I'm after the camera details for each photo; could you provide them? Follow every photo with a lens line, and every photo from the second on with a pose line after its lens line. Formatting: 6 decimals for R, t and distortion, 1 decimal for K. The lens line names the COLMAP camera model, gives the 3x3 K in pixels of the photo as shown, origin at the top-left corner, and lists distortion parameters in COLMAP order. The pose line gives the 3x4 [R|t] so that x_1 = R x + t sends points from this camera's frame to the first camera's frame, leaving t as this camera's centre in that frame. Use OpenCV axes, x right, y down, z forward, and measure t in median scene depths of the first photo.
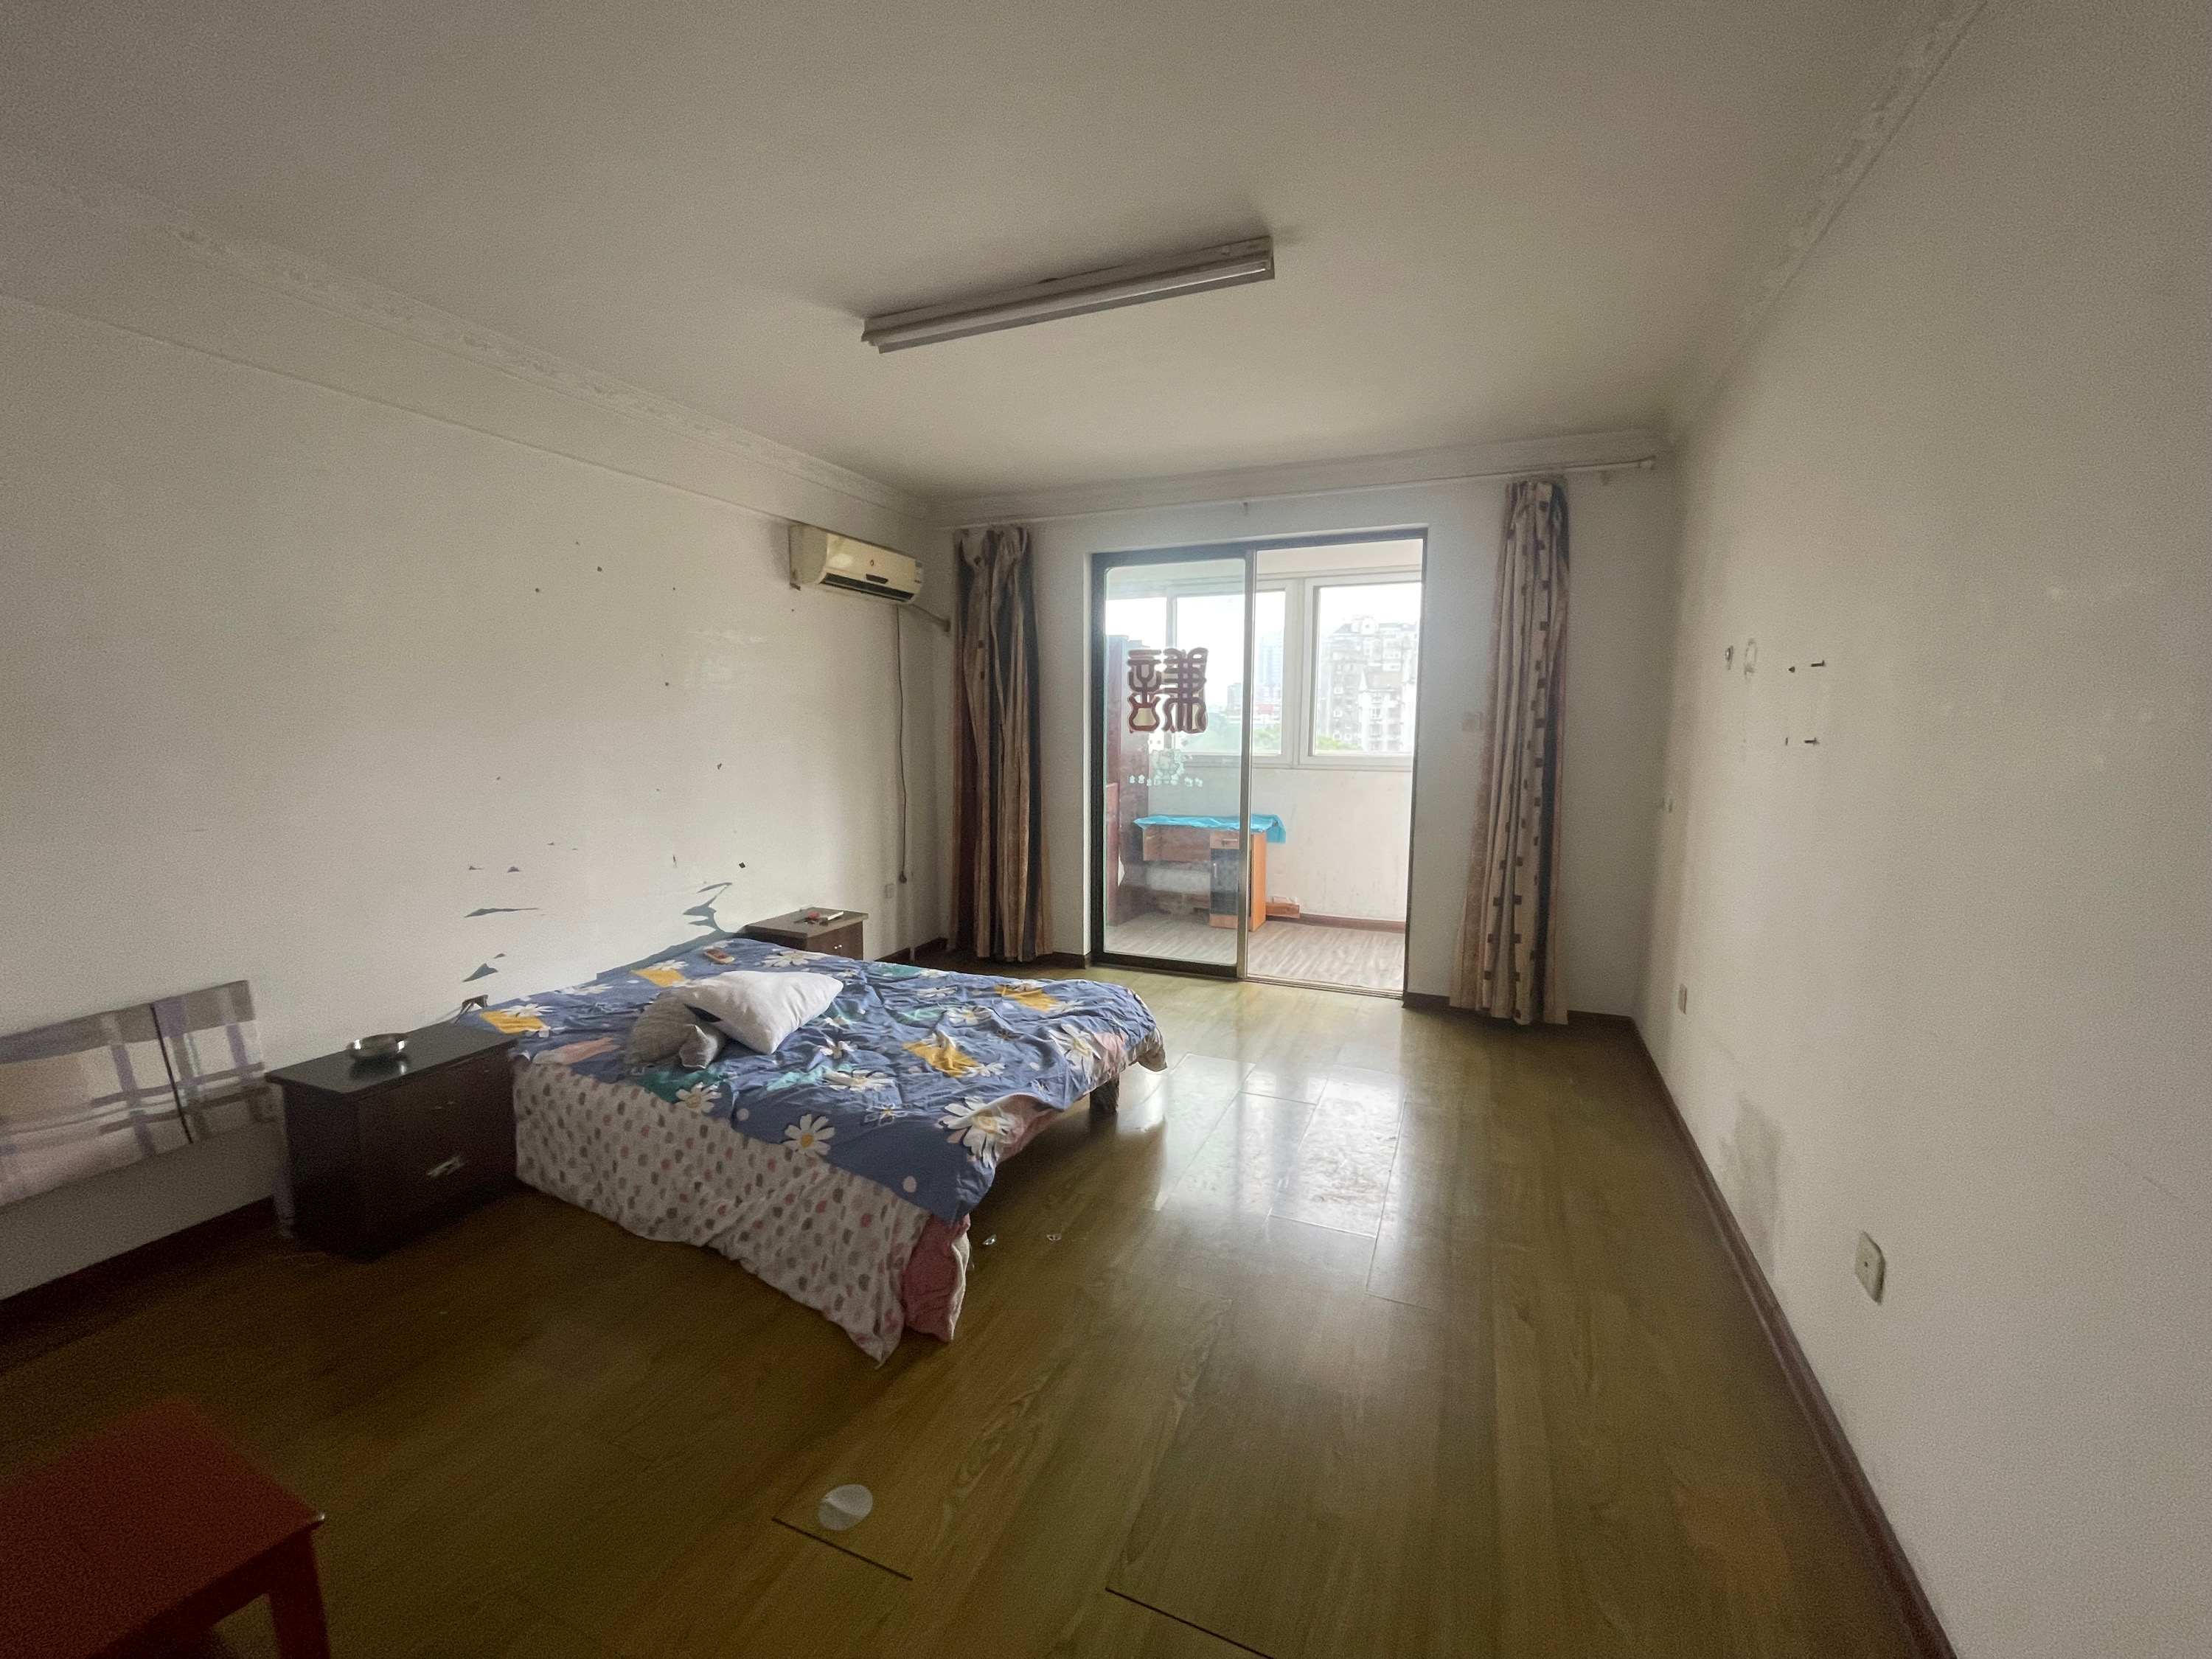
lens RADIAL K [[897.1, 0, 1106.0], [0, 897.1, 829.5], [0, 0, 1]] dist [0.000050, -0.000006]
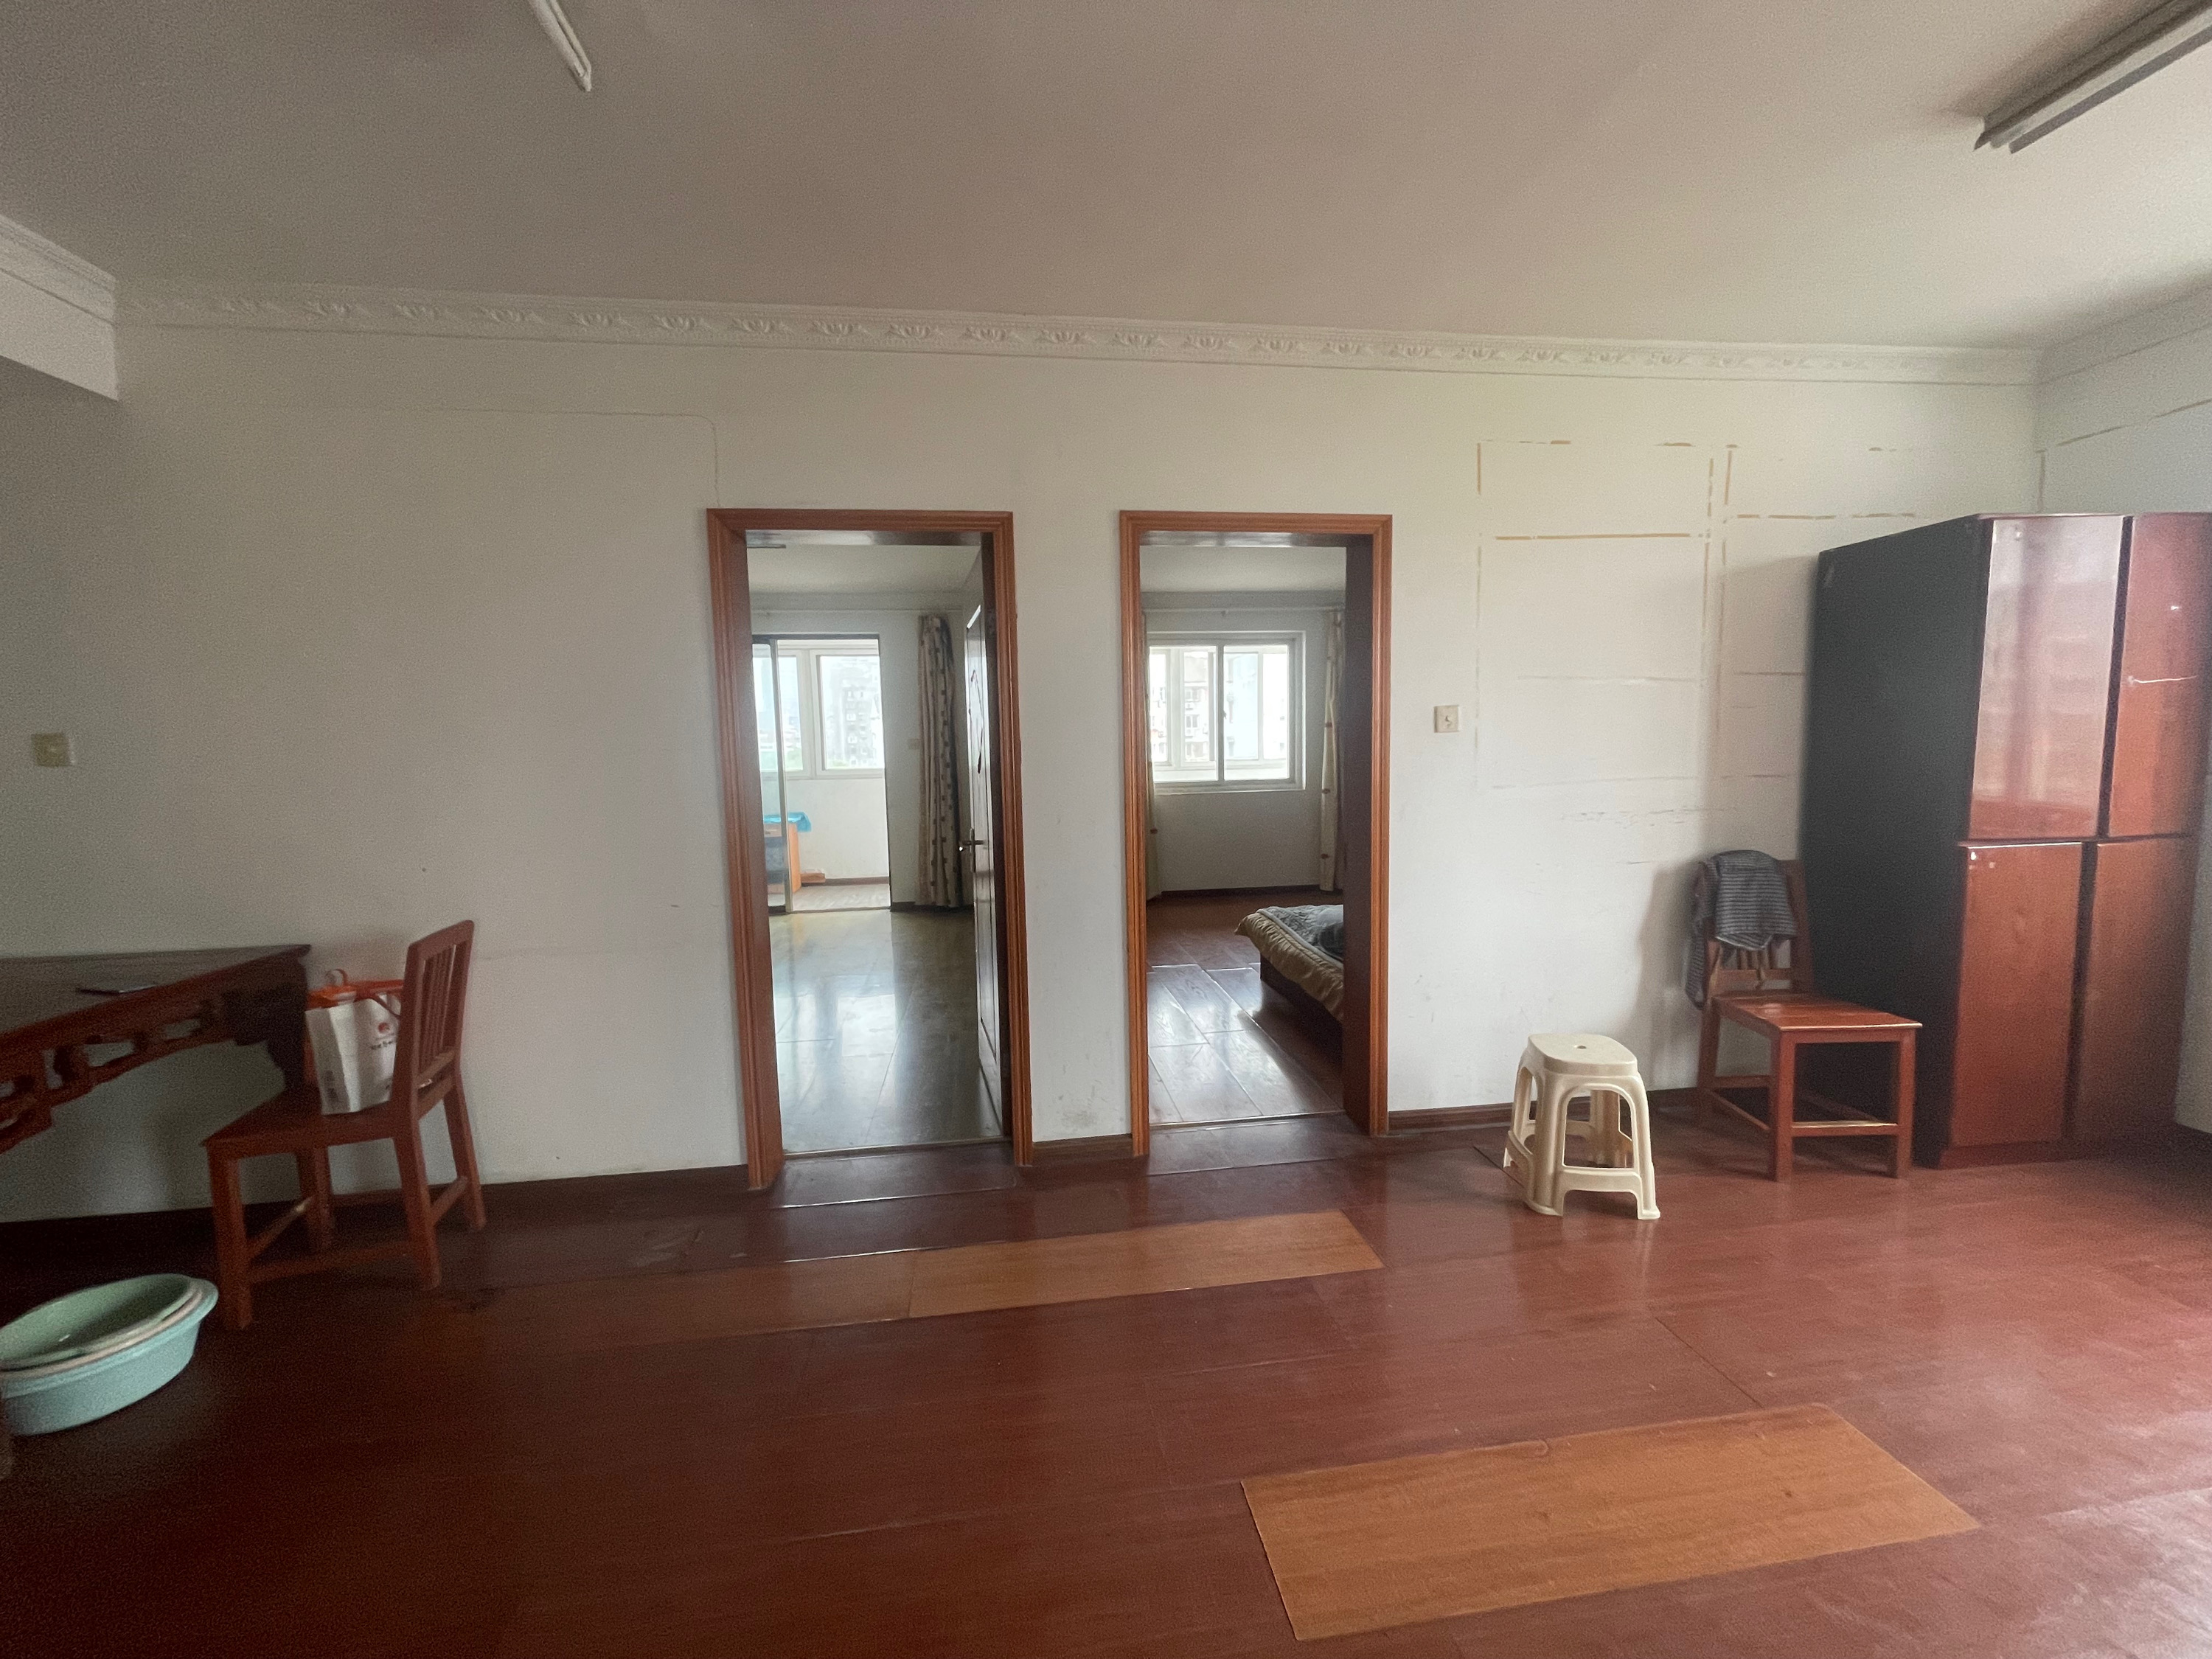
lens RADIAL K [[897.1, 0, 1106.0], [0, 897.1, 829.5], [0, 0, 1]] dist [0.000050, -0.000006]
pose [[0.865070, -0.073322, 0.496263, -0.157955], [0.087518, 0.996148, -0.005378, 0.091147], [-0.493957, 0.048084, 0.868156, -0.727303]]
